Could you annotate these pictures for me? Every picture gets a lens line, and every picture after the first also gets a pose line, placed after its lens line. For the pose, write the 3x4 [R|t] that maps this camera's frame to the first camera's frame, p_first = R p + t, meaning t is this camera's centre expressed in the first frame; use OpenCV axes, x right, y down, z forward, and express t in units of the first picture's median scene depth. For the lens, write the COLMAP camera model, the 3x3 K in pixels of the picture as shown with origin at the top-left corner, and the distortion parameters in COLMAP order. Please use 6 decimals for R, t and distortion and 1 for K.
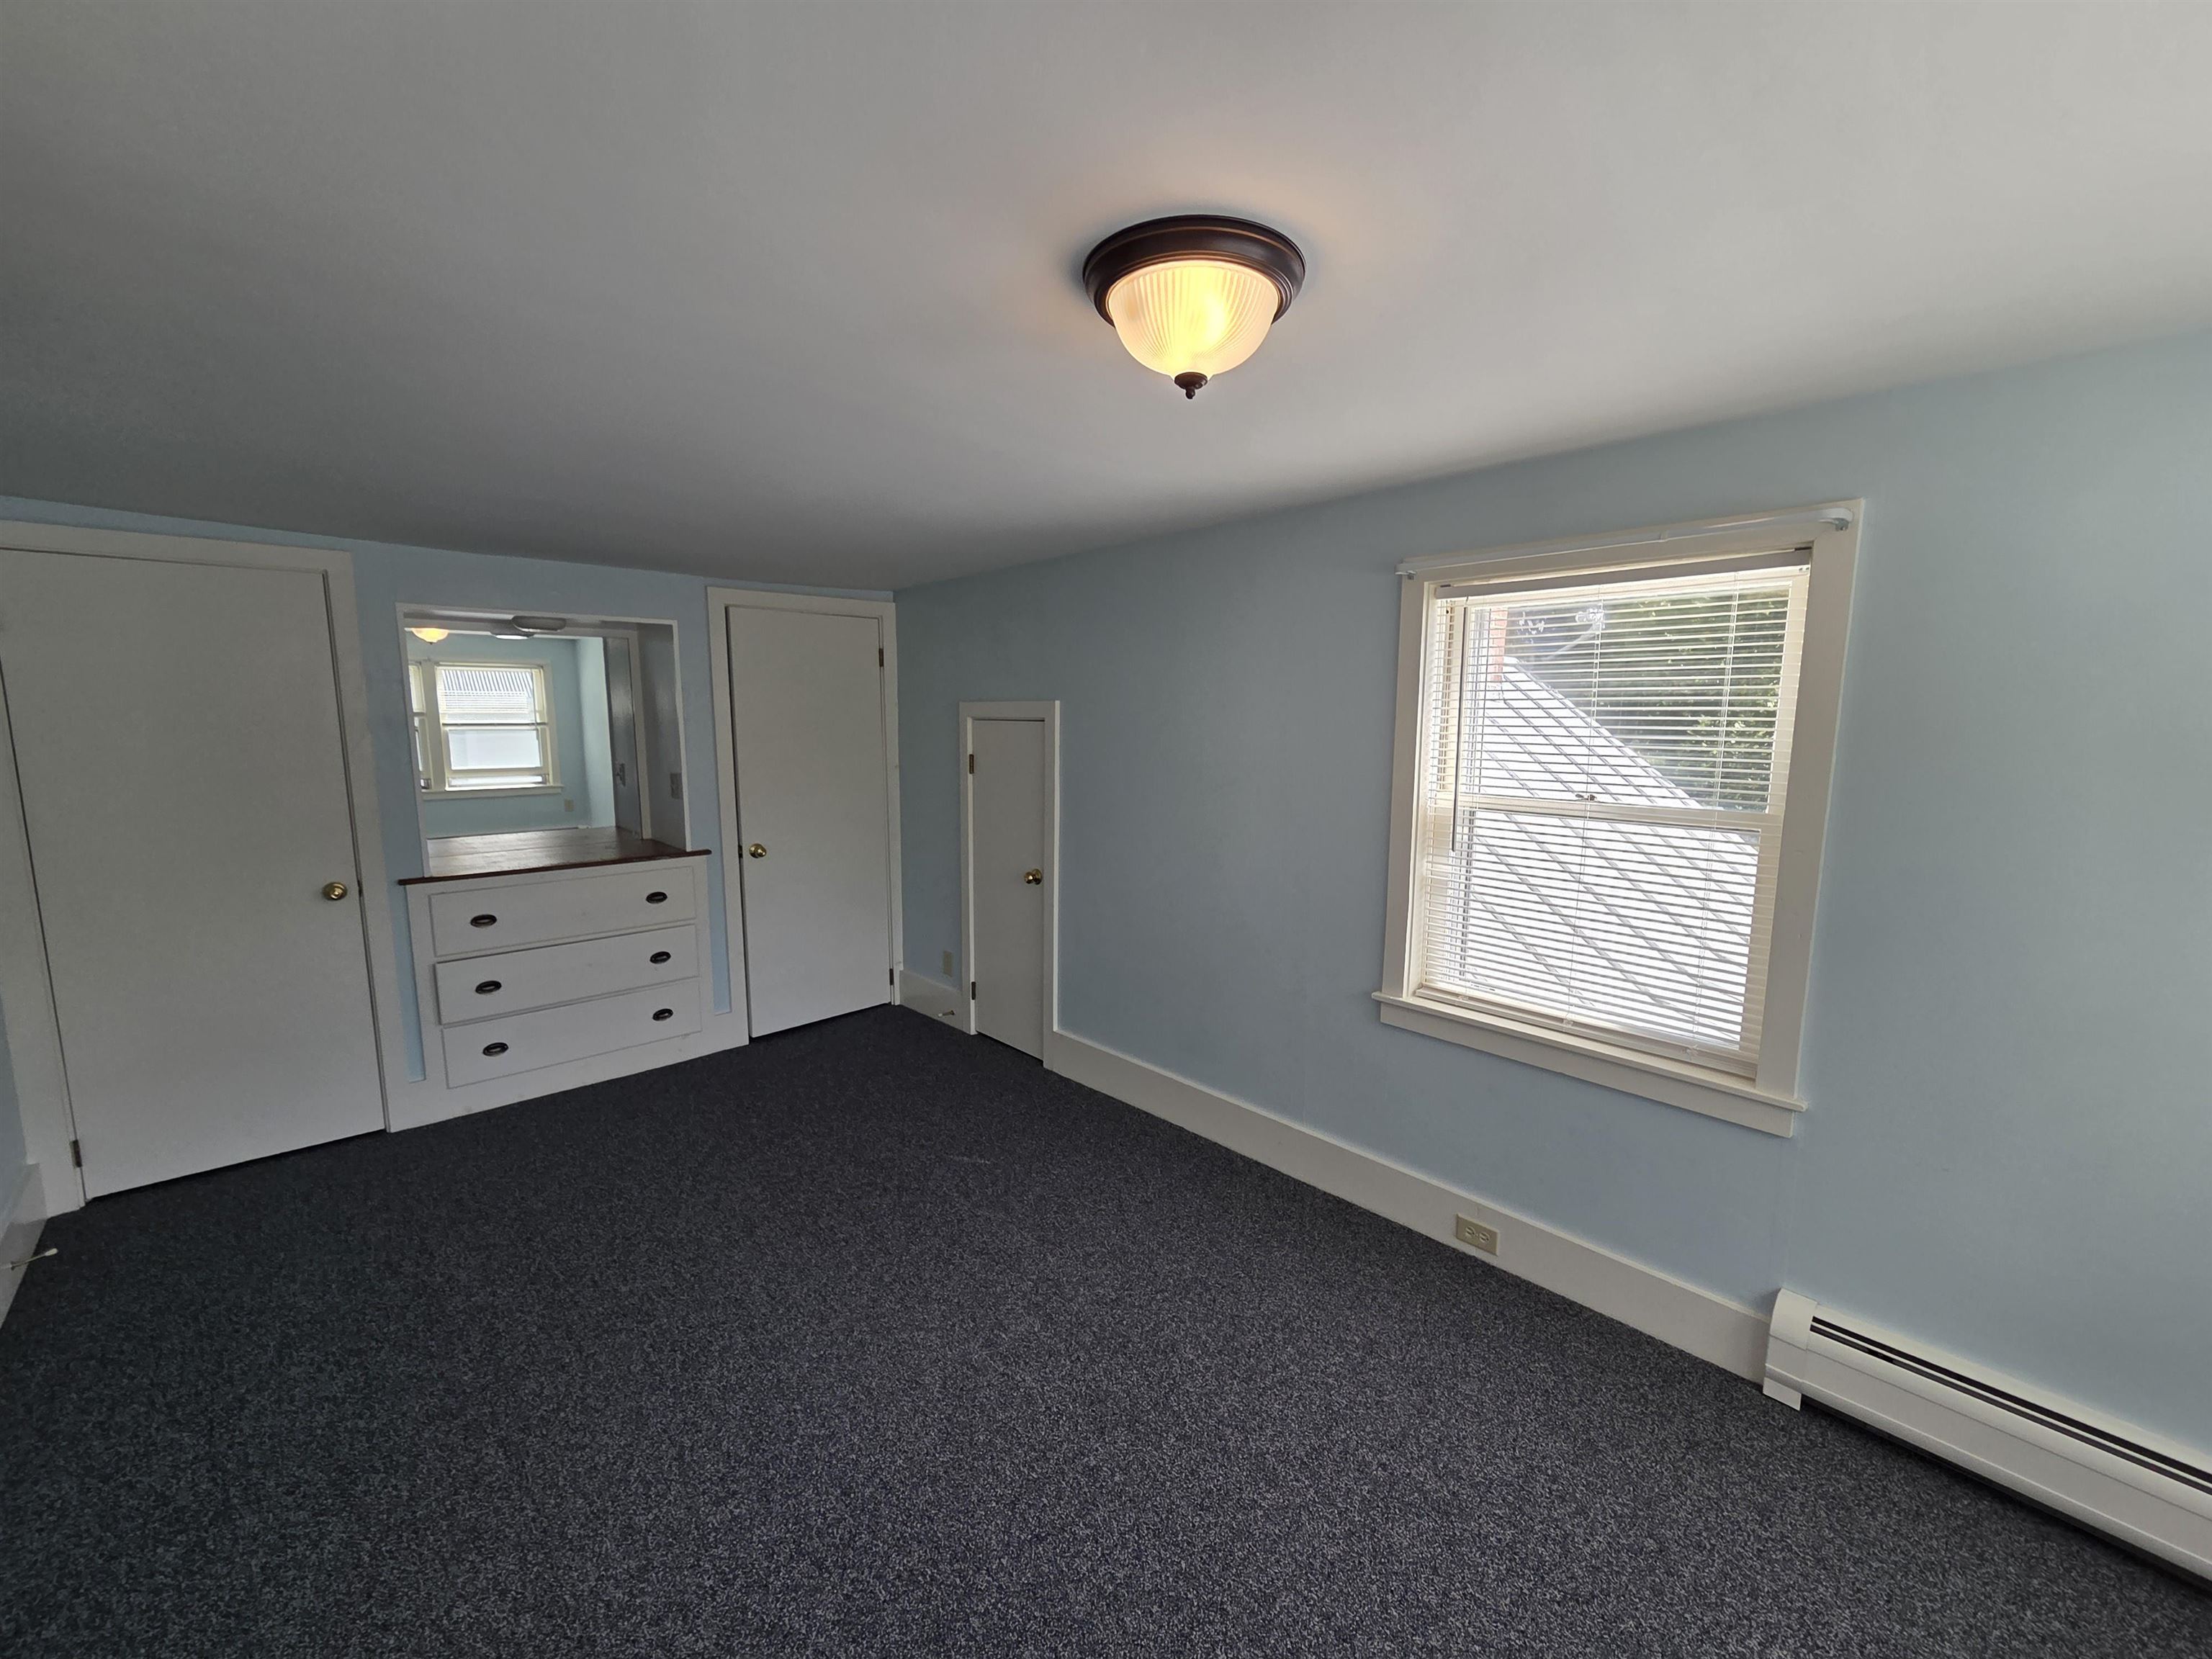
lens RADIAL K [[902.8, 0, 1104.3], [0, 902.8, 835.3], [0, 0, 1]] dist [0.003188, 0.000173]
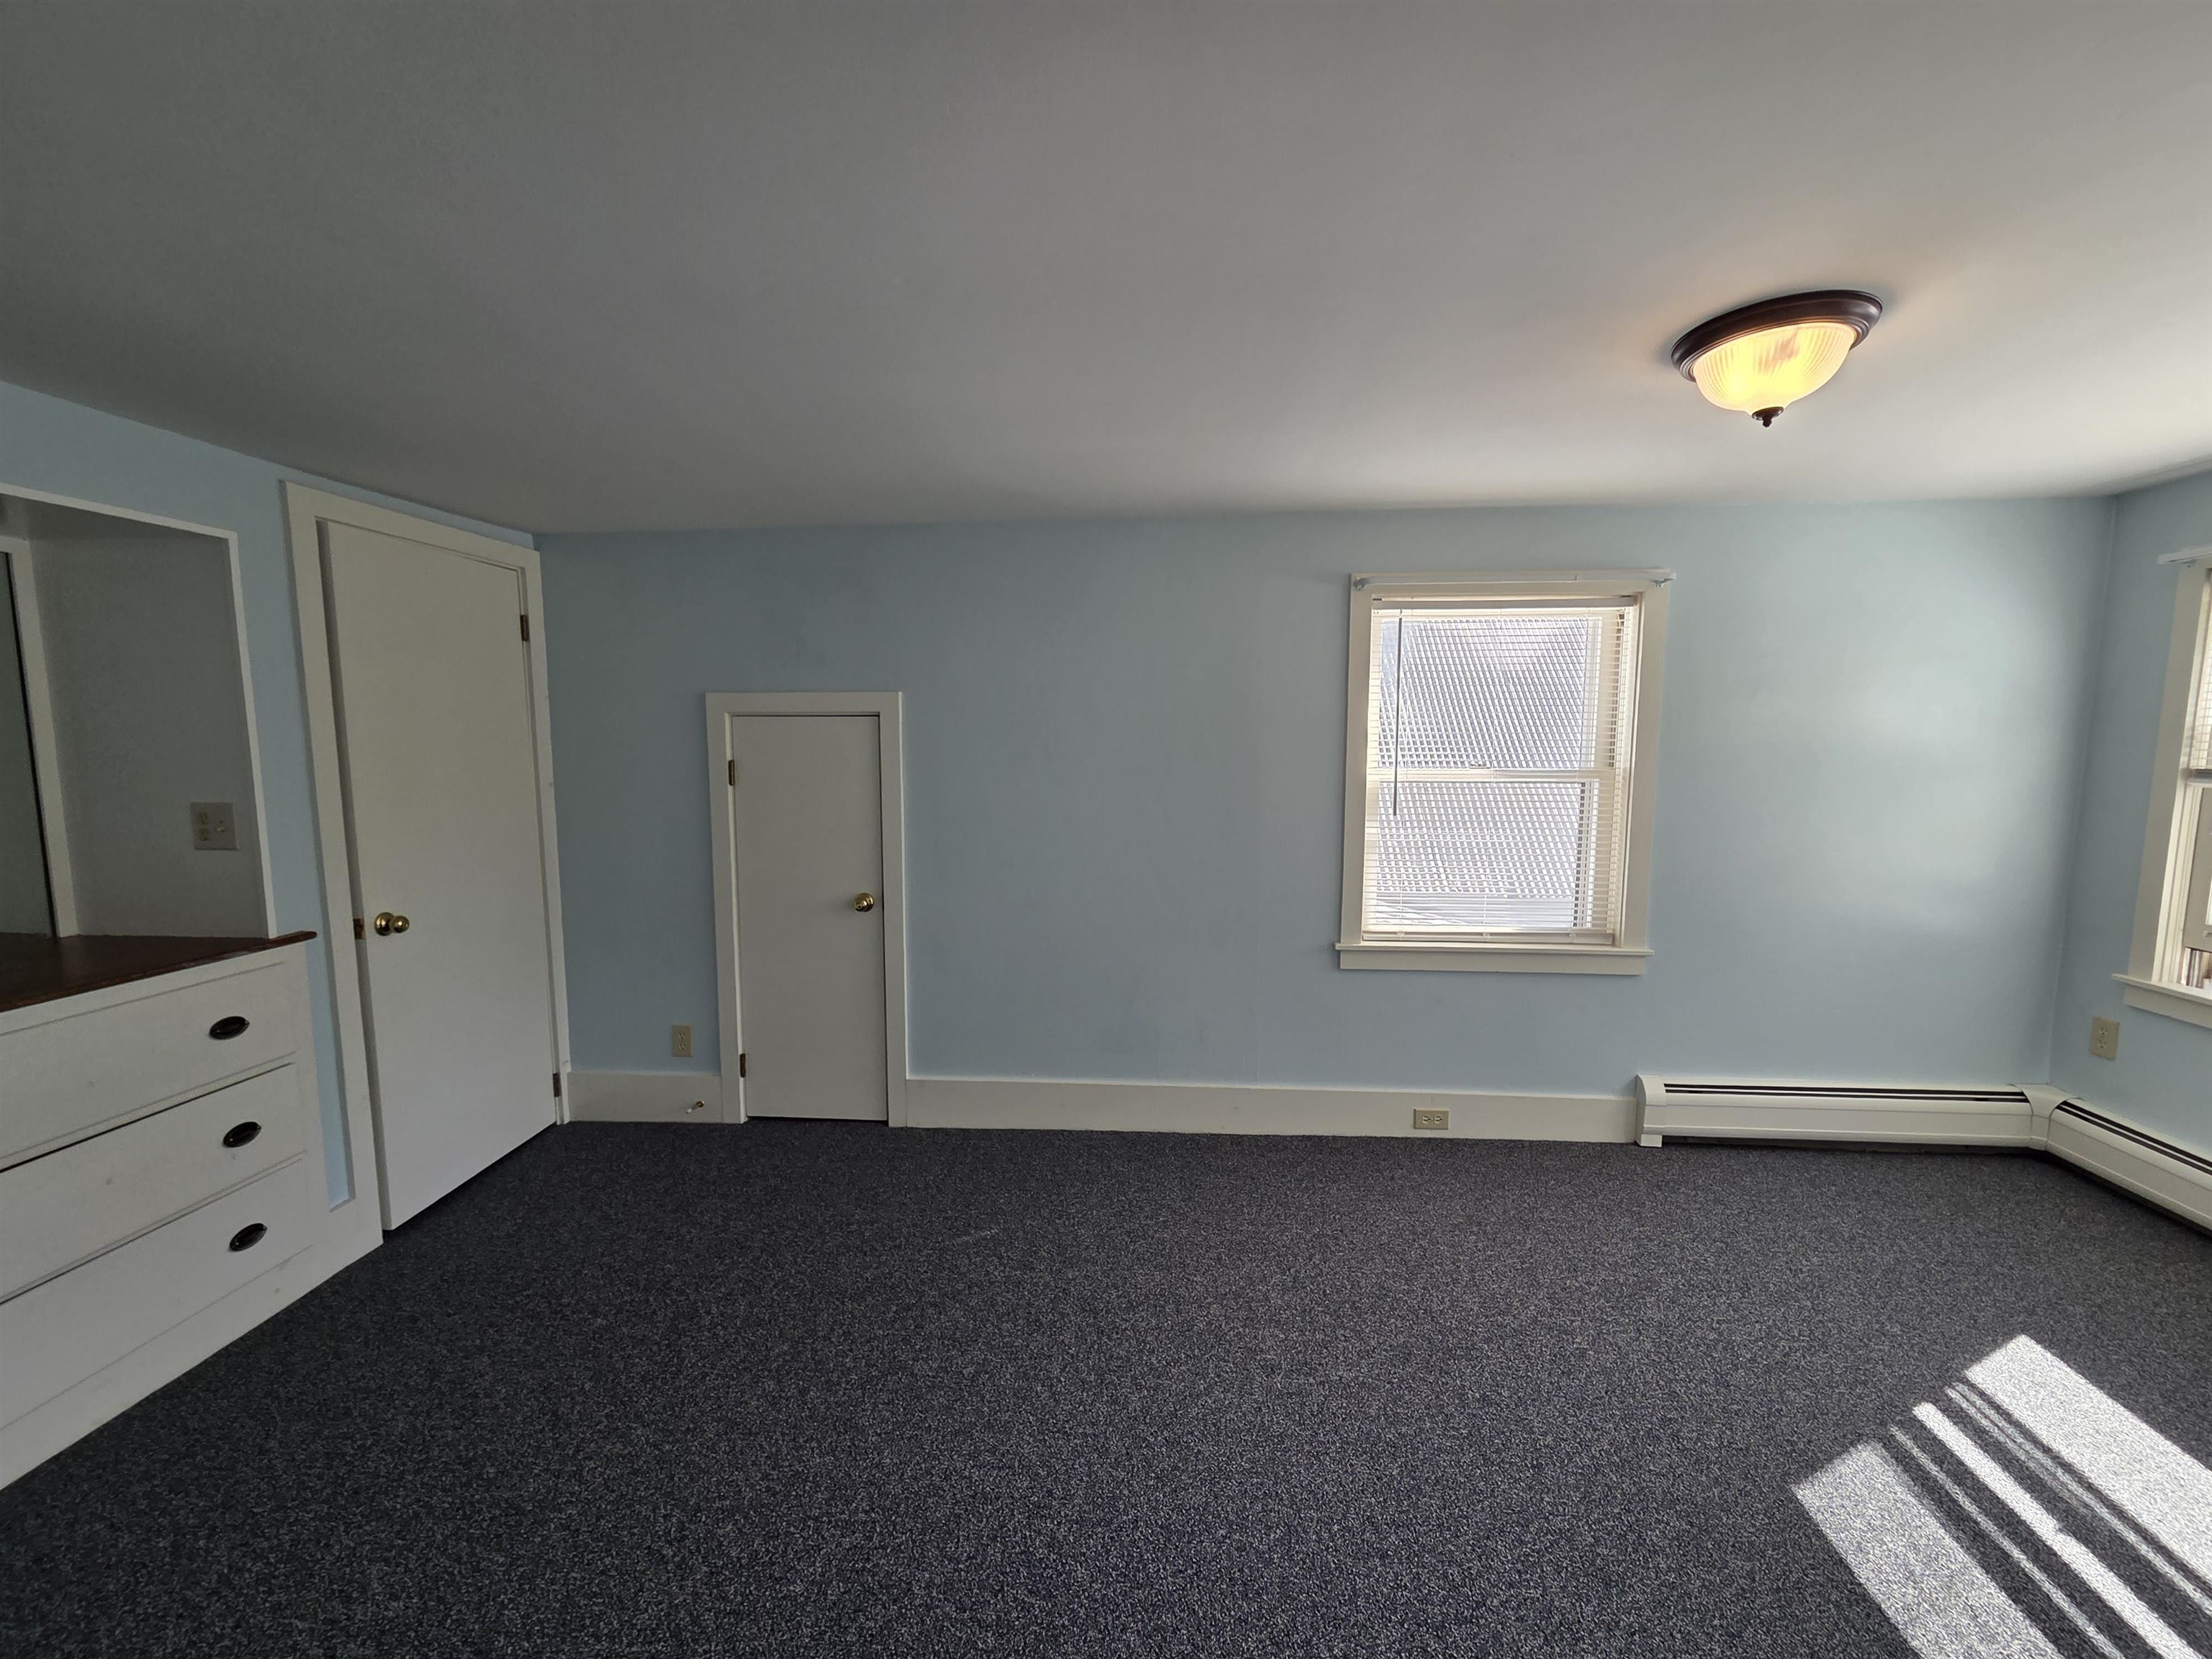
lens RADIAL K [[909.9, 0, 1115.5], [0, 909.9, 833.4], [0, 0, 1]] dist [0.004604, 0.000337]
pose [[0.734631, -0.076057, 0.674190, -0.482240], [0.094845, 0.995452, 0.008952, -0.003210], [-0.671804, 0.057368, 0.738504, 0.224964]]
